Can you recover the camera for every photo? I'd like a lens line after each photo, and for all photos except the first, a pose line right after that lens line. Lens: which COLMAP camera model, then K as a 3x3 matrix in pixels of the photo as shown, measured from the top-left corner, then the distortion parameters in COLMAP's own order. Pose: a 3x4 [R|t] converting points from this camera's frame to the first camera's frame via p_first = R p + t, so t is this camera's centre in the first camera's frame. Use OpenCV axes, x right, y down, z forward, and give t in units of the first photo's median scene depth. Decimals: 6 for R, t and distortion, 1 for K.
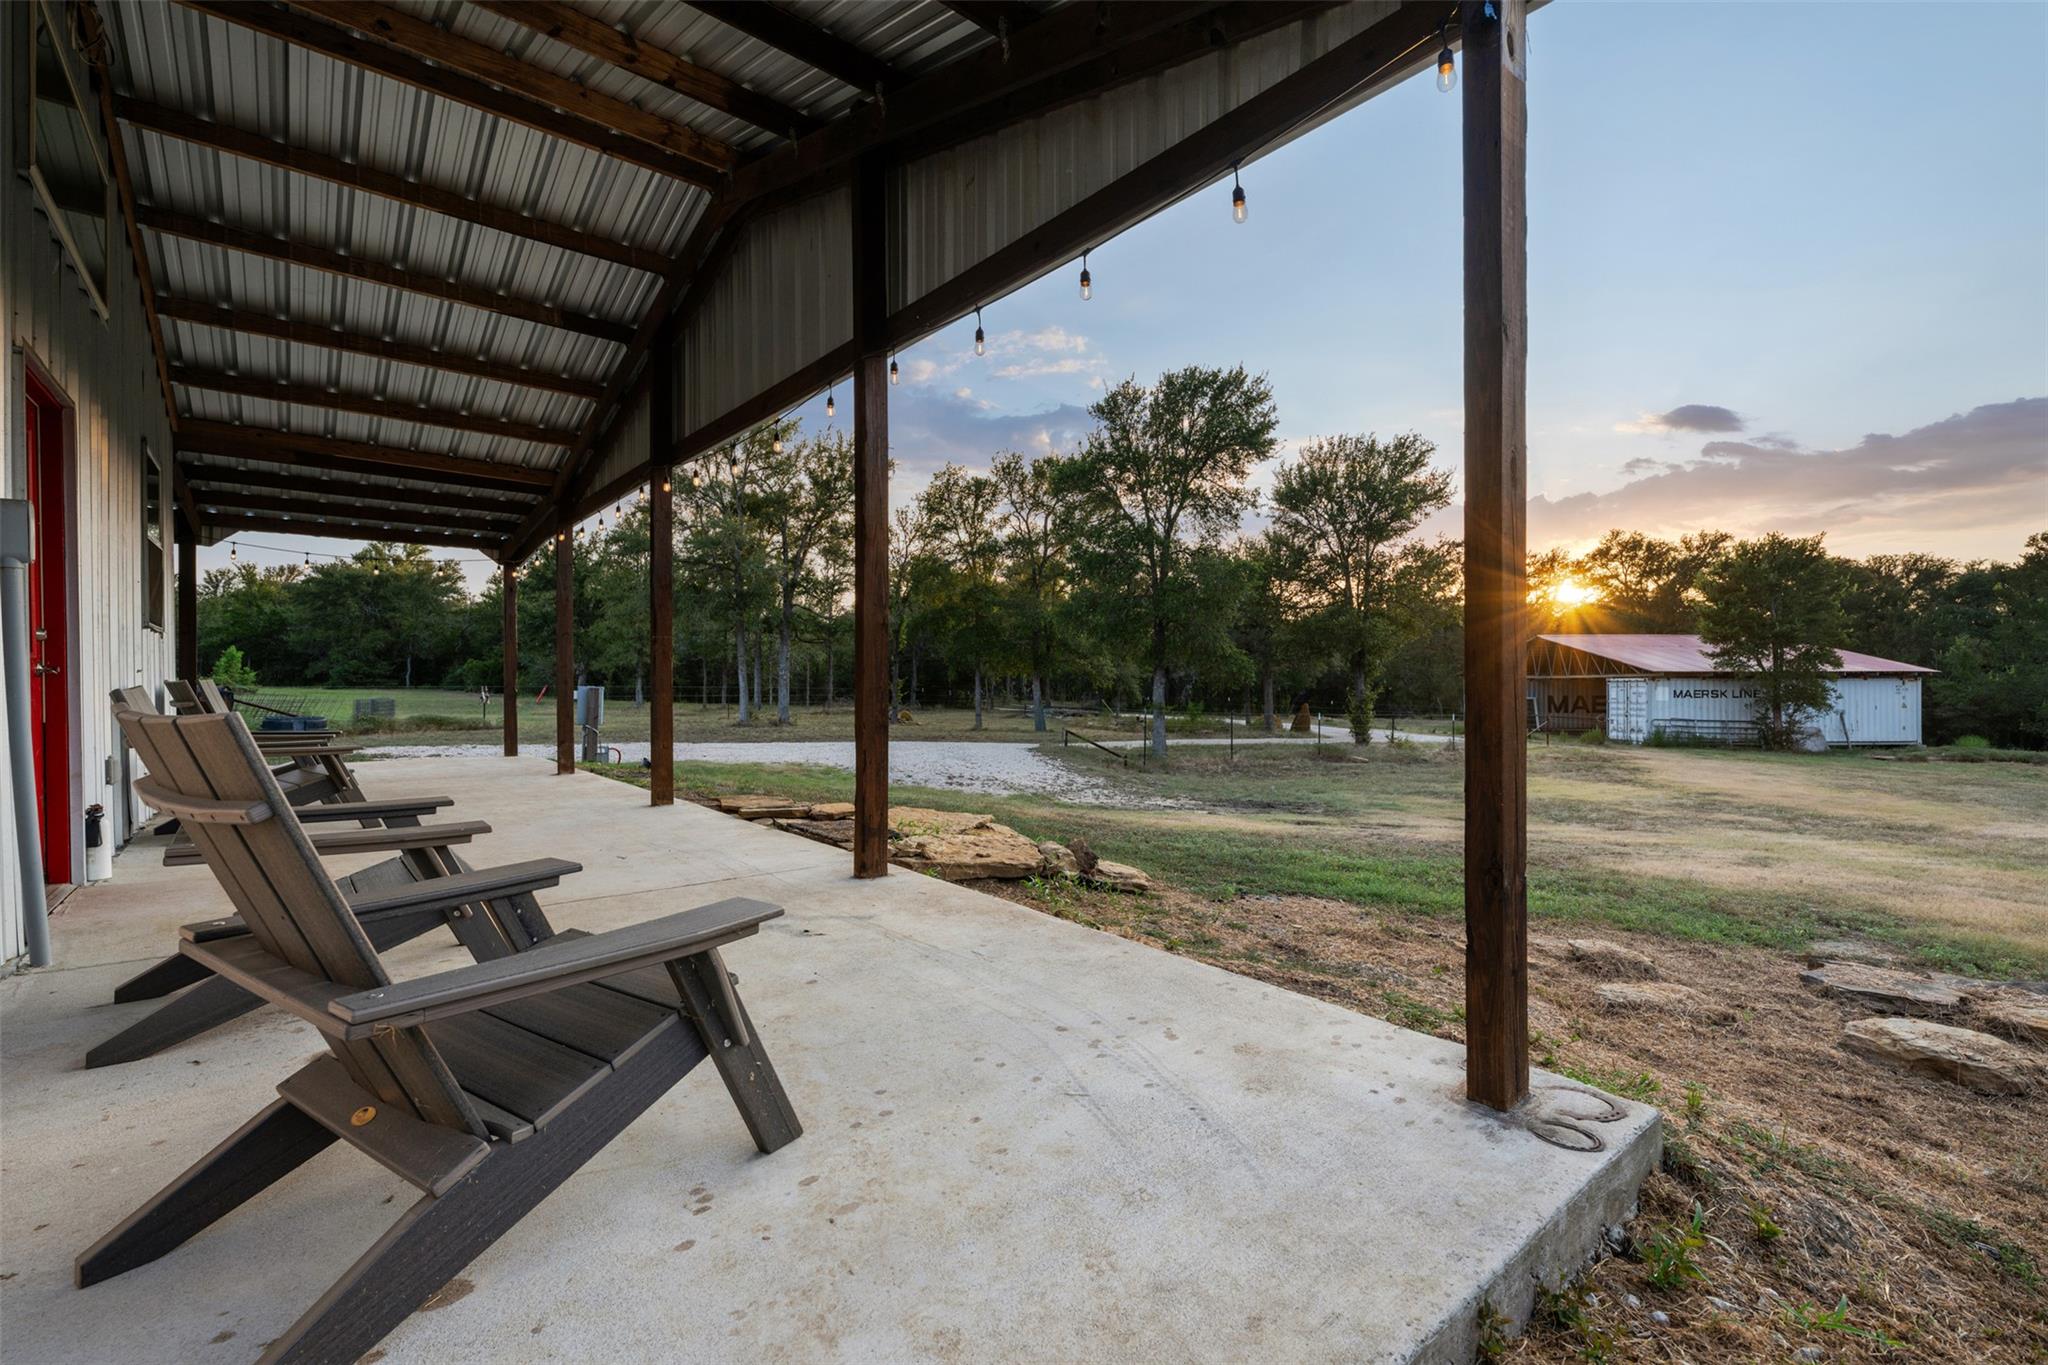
lens RADIAL K [[897.0, 0, 1024.0], [0, 897.0, 682.5], [0, 0, 1]] dist [-0.000256, 0.000196]
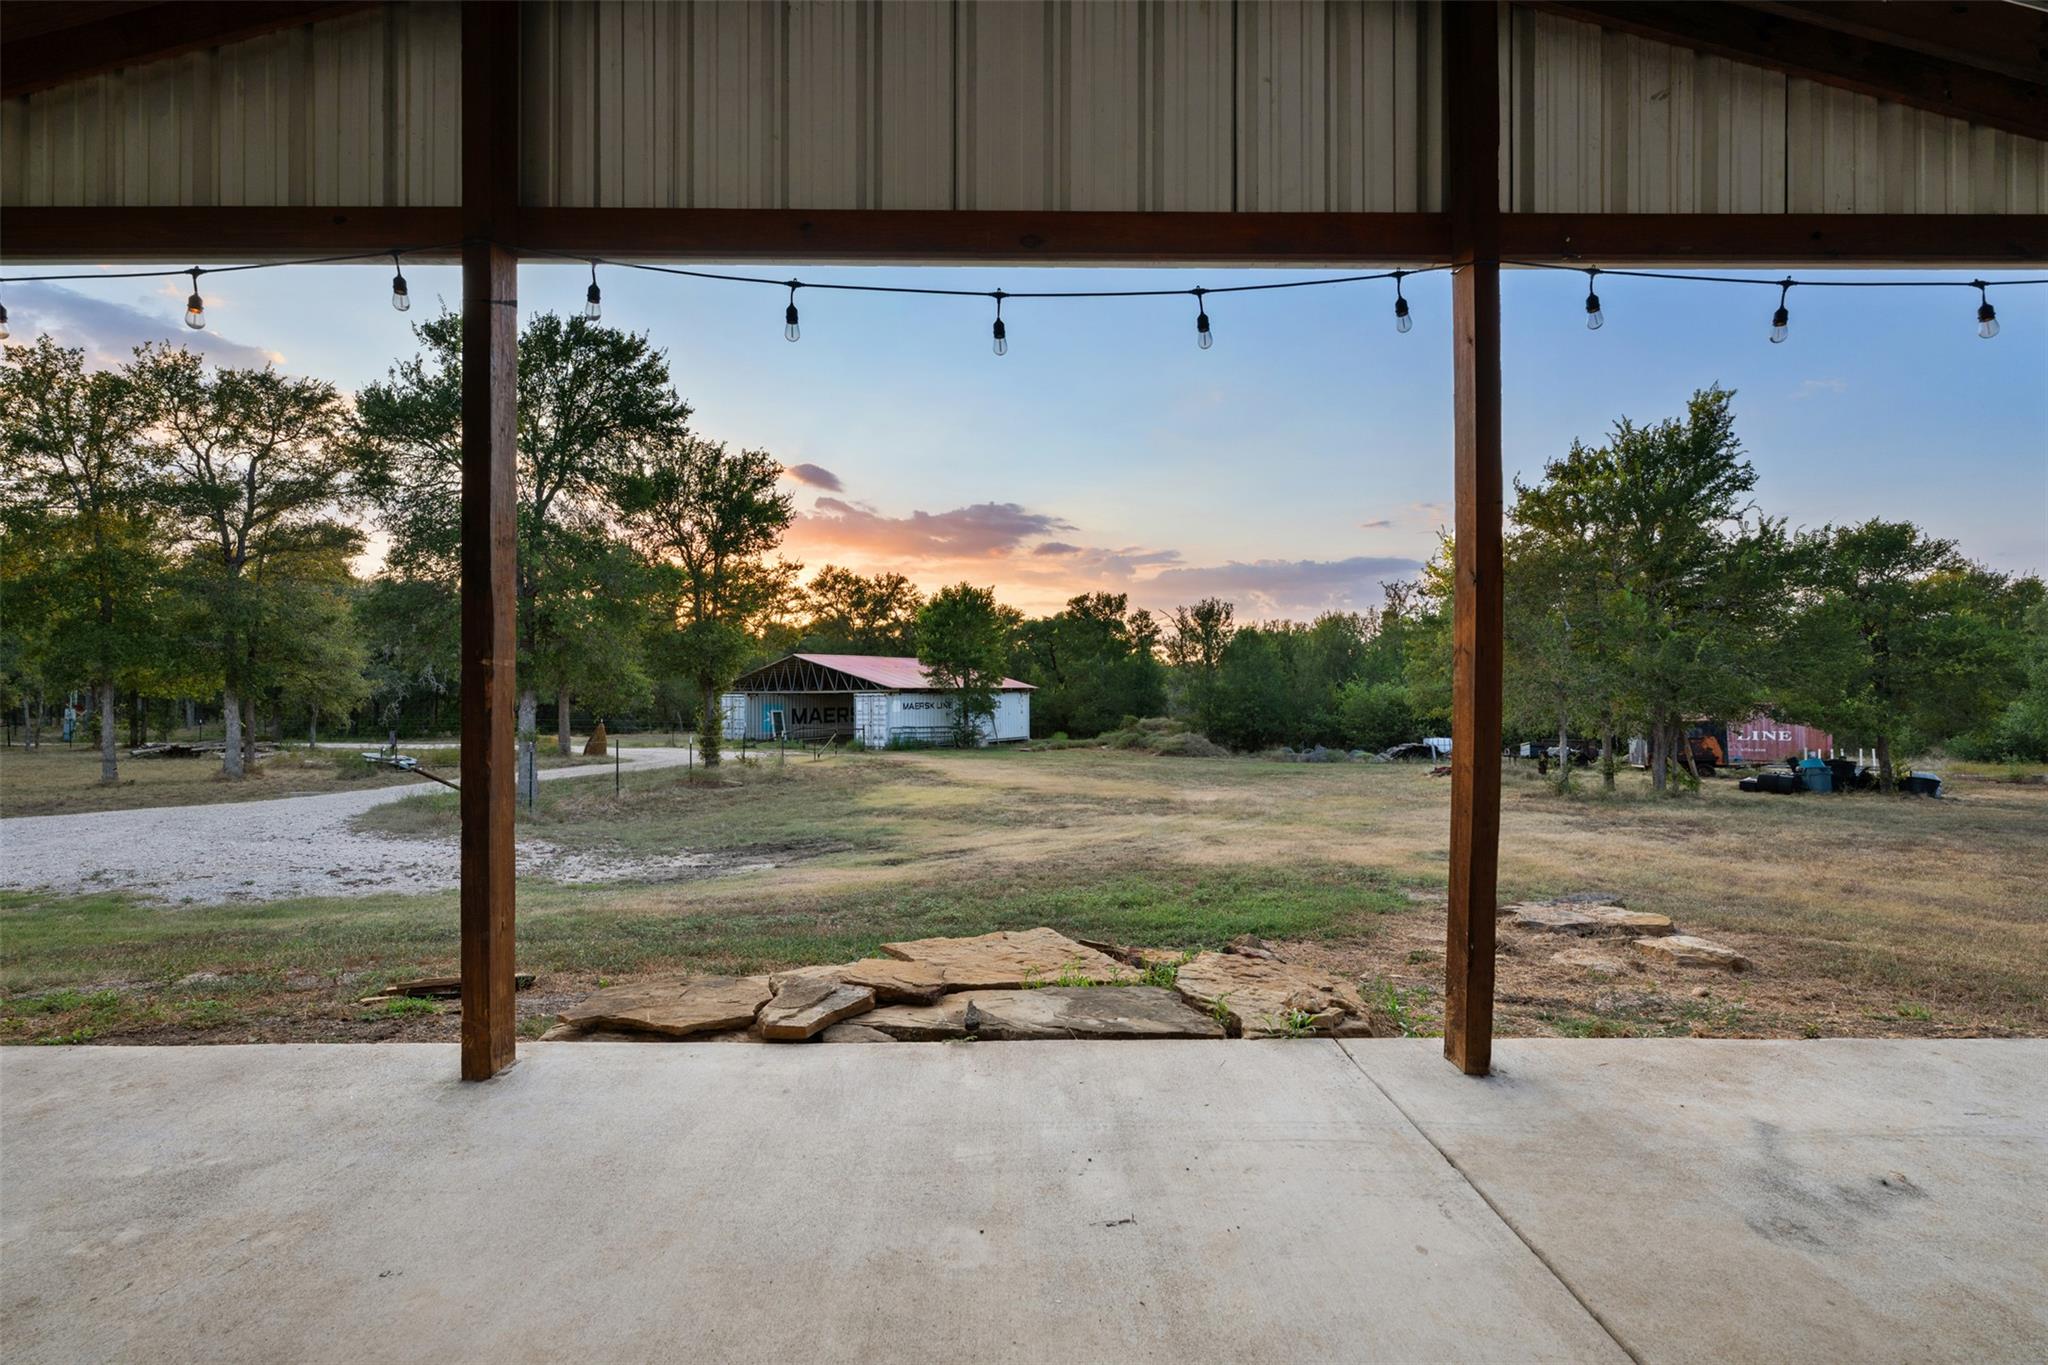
lens RADIAL K [[893.2, 0, 1007.7], [0, 893.2, 704.0], [0, 0, 1]] dist [-0.003093, -0.000248]
pose [[0.633910, -0.014209, 0.773277, -0.126517], [0.004005, 0.999878, 0.015090, -0.008131], [-0.773397, -0.006469, 0.633889, 0.122919]]
